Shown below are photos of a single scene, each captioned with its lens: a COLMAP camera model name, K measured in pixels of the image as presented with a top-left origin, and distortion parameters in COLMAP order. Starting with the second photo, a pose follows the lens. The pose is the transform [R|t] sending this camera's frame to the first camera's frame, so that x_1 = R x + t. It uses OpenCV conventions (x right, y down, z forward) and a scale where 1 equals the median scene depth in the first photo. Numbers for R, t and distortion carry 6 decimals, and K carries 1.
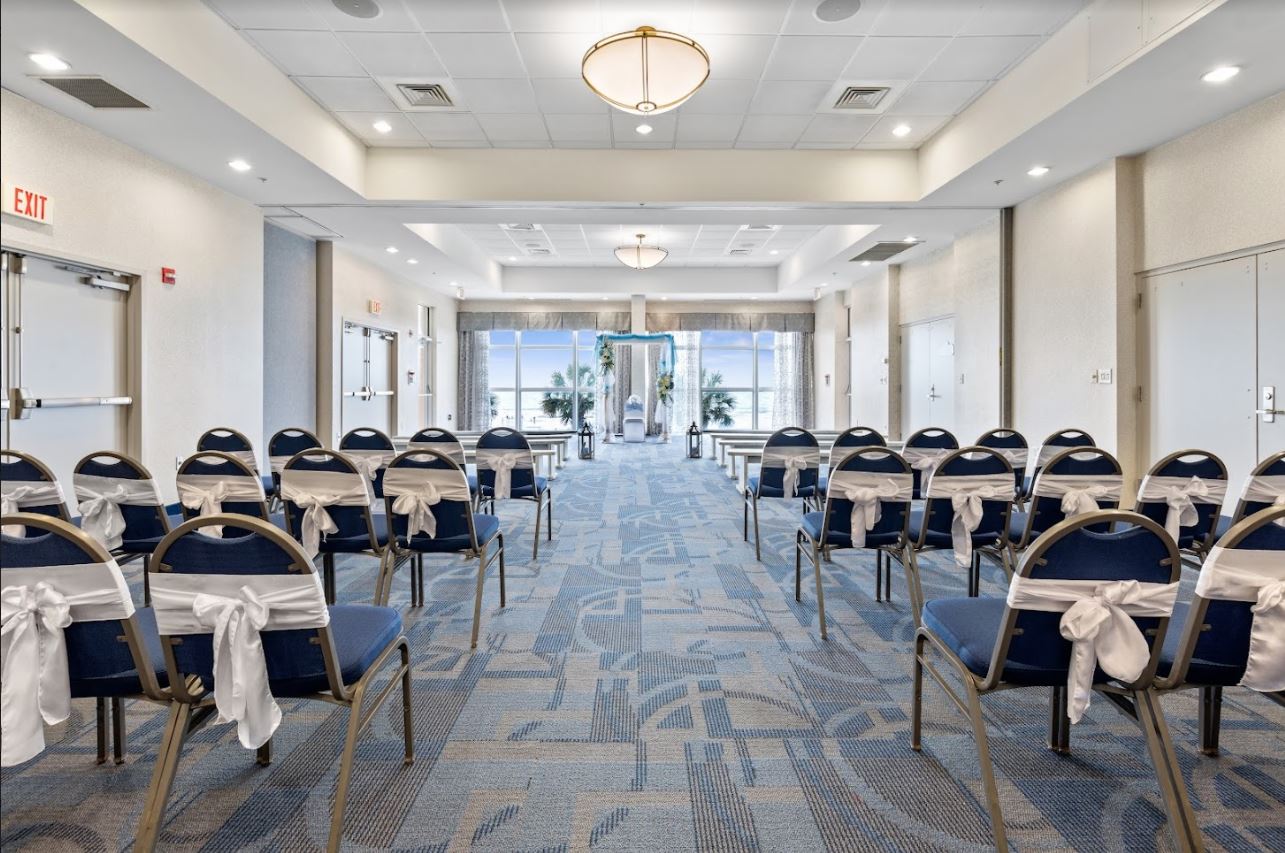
lens RADIAL K [[630.8, 0, 637.6], [0, 630.8, 403.3], [0, 0, 1]] dist [0.004840, 0.000281]
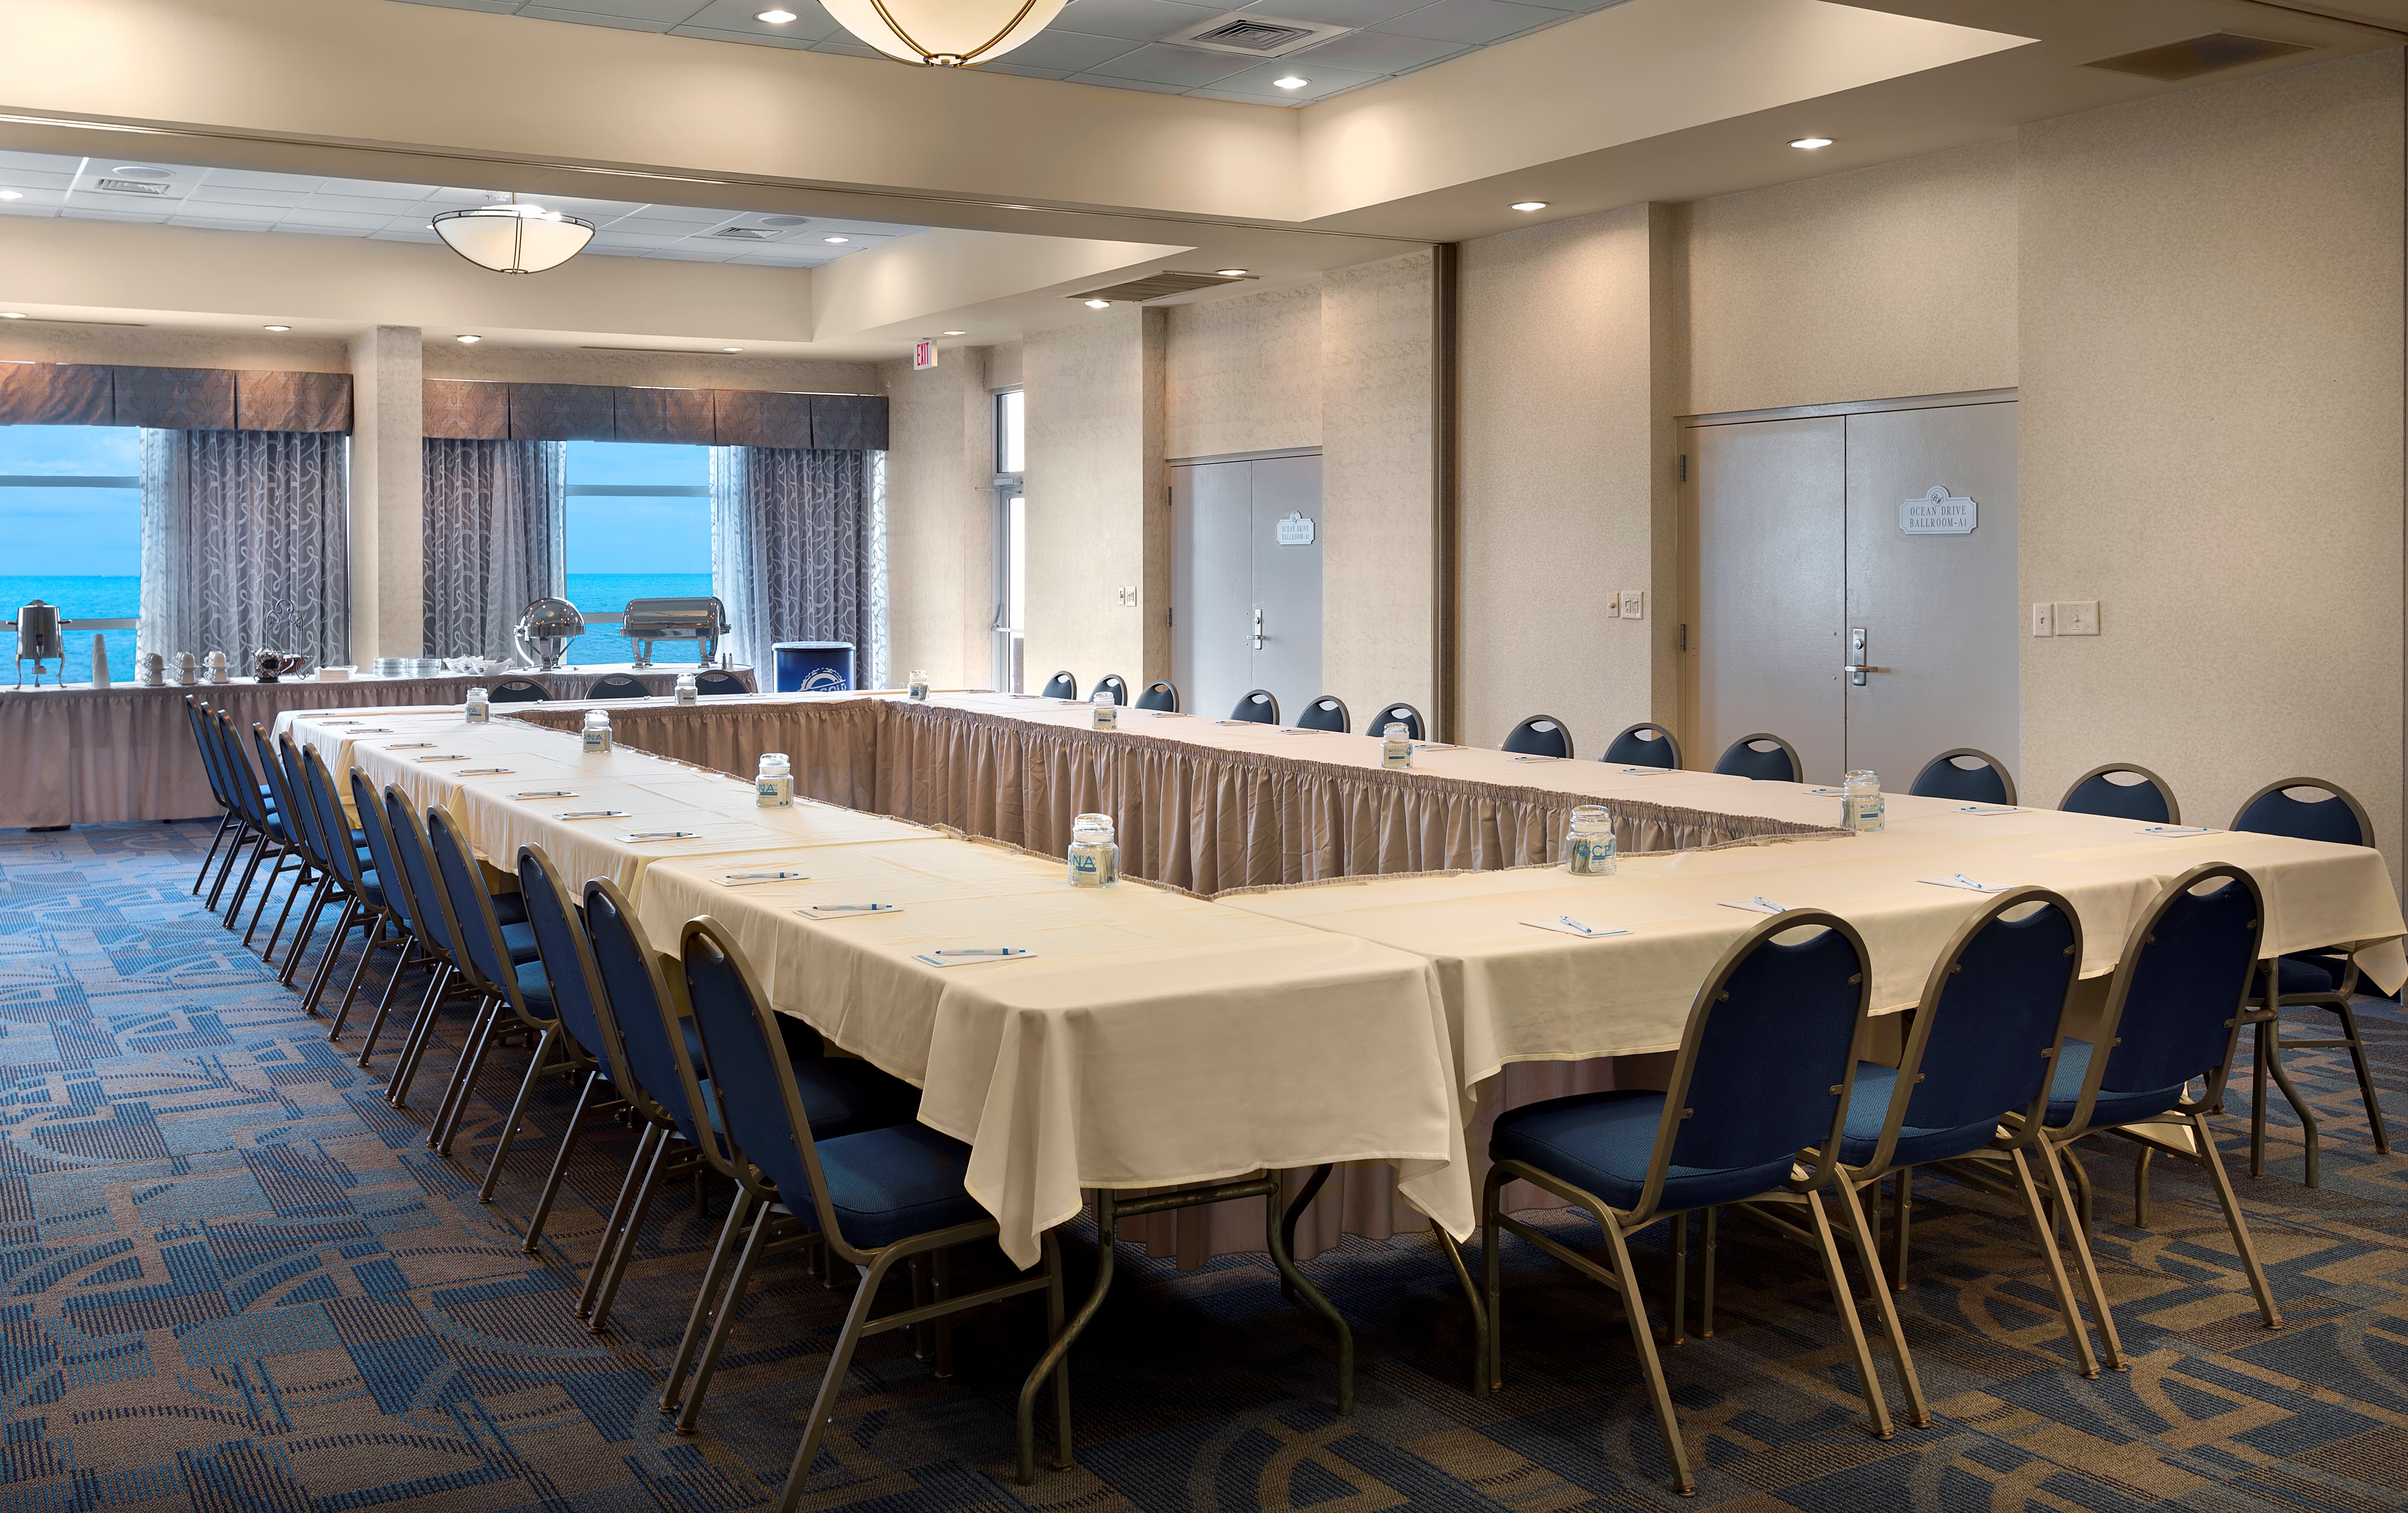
lens RADIAL K [[2222.2, 0, 1204.0], [0, 2222.2, 747.9], [0, 0, 1]] dist [-0.017850, 0.000000]
pose [[0.859446, -0.042174, 0.509483, -0.483451], [0.016213, 0.998339, 0.055289, -0.028787], [-0.510969, -0.039258, 0.858702, -0.392154]]
